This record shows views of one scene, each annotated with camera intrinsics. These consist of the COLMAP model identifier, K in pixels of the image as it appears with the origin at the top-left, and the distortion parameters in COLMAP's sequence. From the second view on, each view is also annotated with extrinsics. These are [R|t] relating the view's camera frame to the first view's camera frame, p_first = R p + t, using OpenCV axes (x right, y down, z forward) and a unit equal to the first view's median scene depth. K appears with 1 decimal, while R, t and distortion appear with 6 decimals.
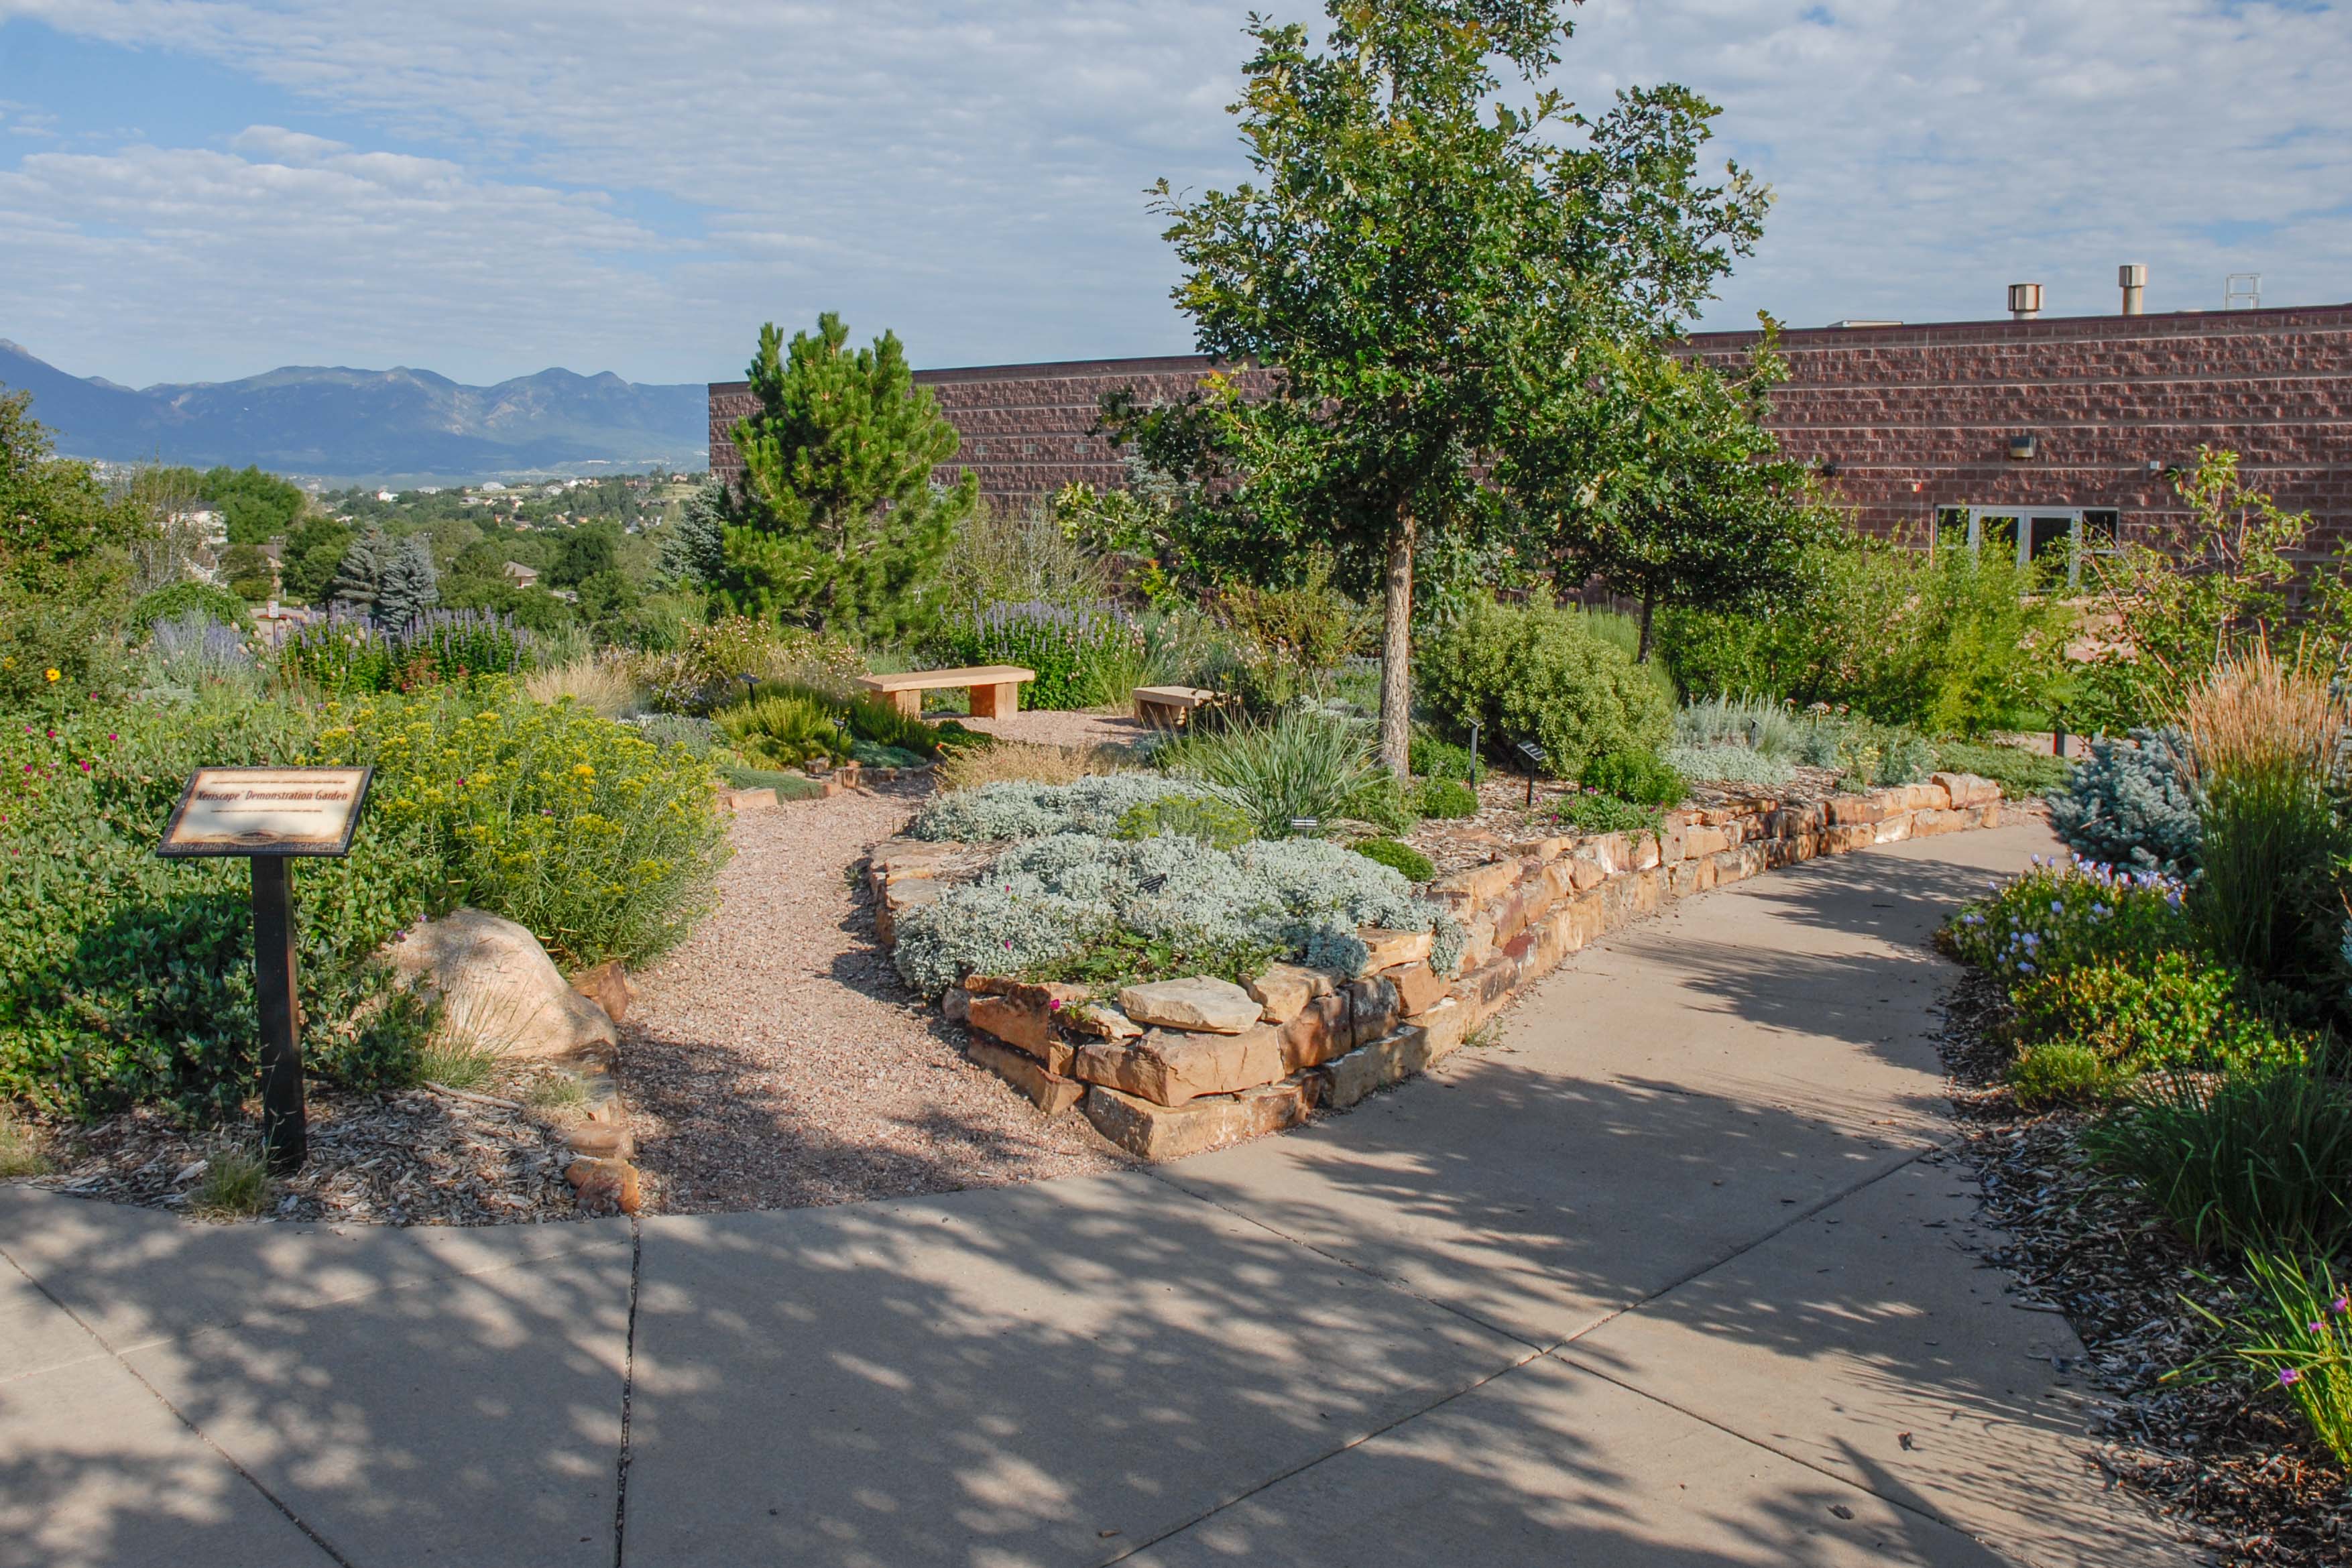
lens RADIAL K [[2161.8, 0, 1183.5], [0, 2161.8, 729.2], [0, 0, 1]] dist [-0.173066, 0.194922]
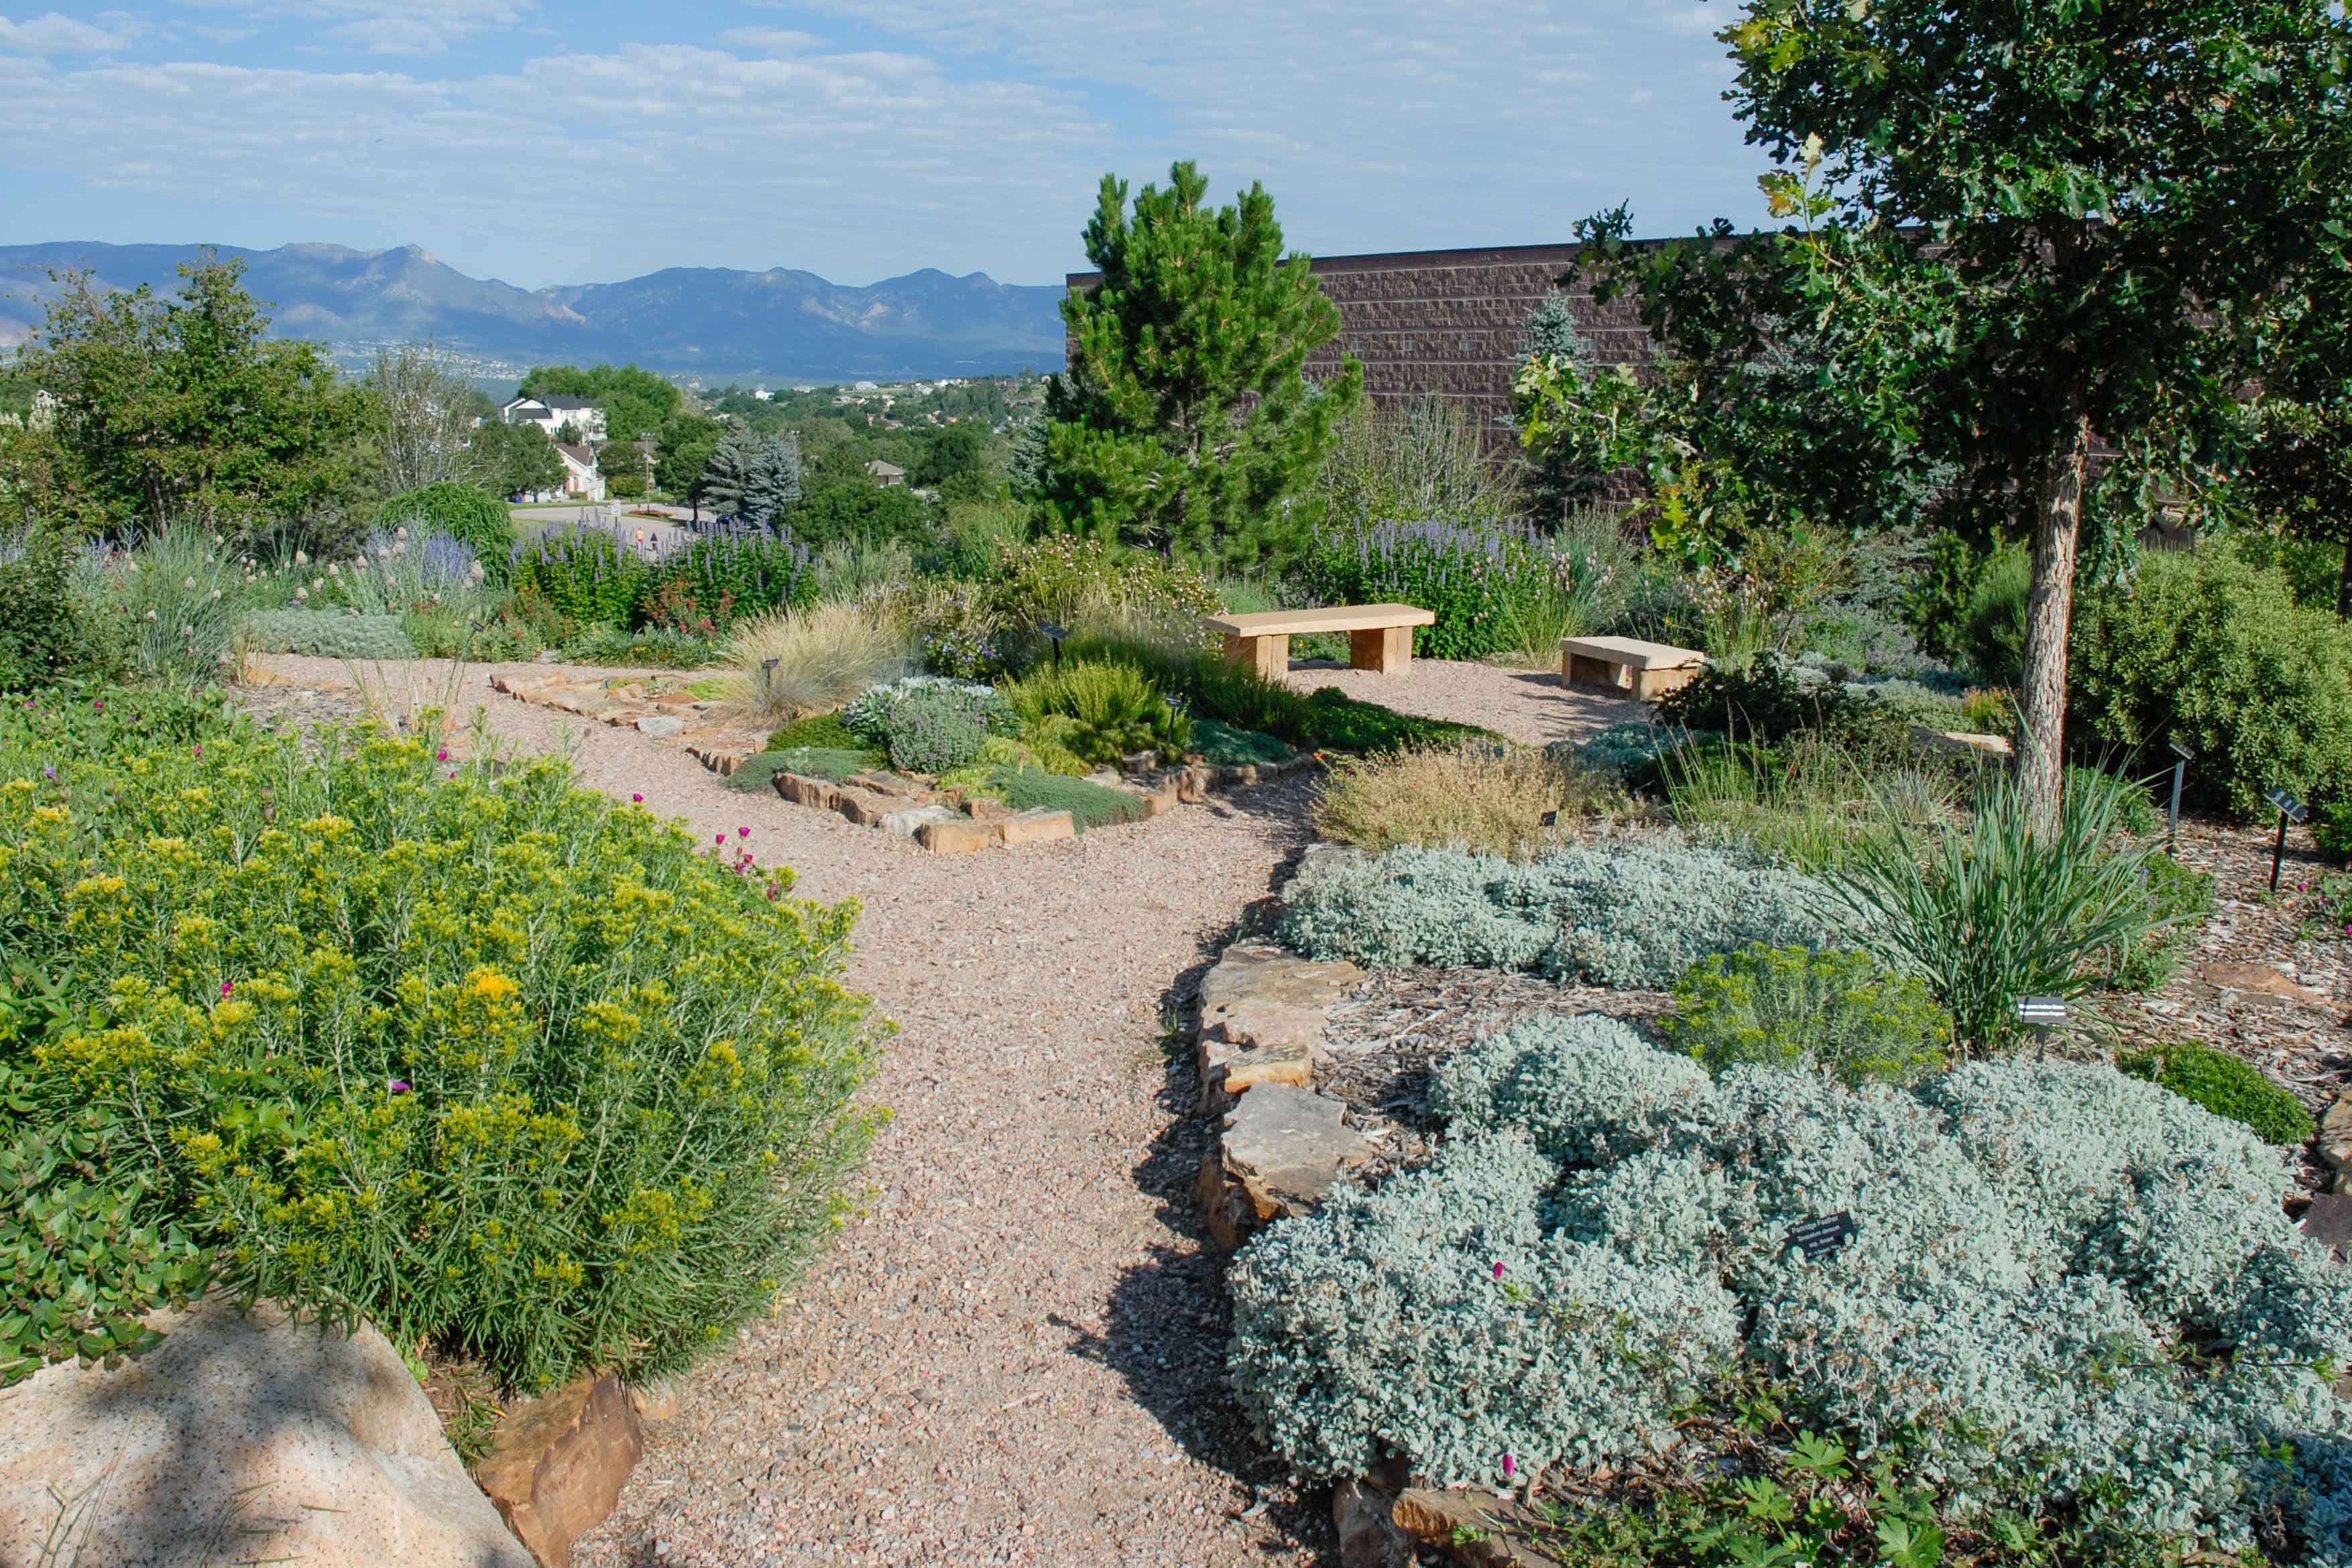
lens RADIAL K [[2161.8, 0, 1183.5], [0, 2161.8, 729.2], [0, 0, 1]] dist [-0.173066, 0.194922]
pose [[0.985765, 0.030094, -0.165415, -0.025773], [-0.022817, 0.998694, 0.045716, -0.016739], [0.166575, -0.041291, 0.985164, 0.196560]]
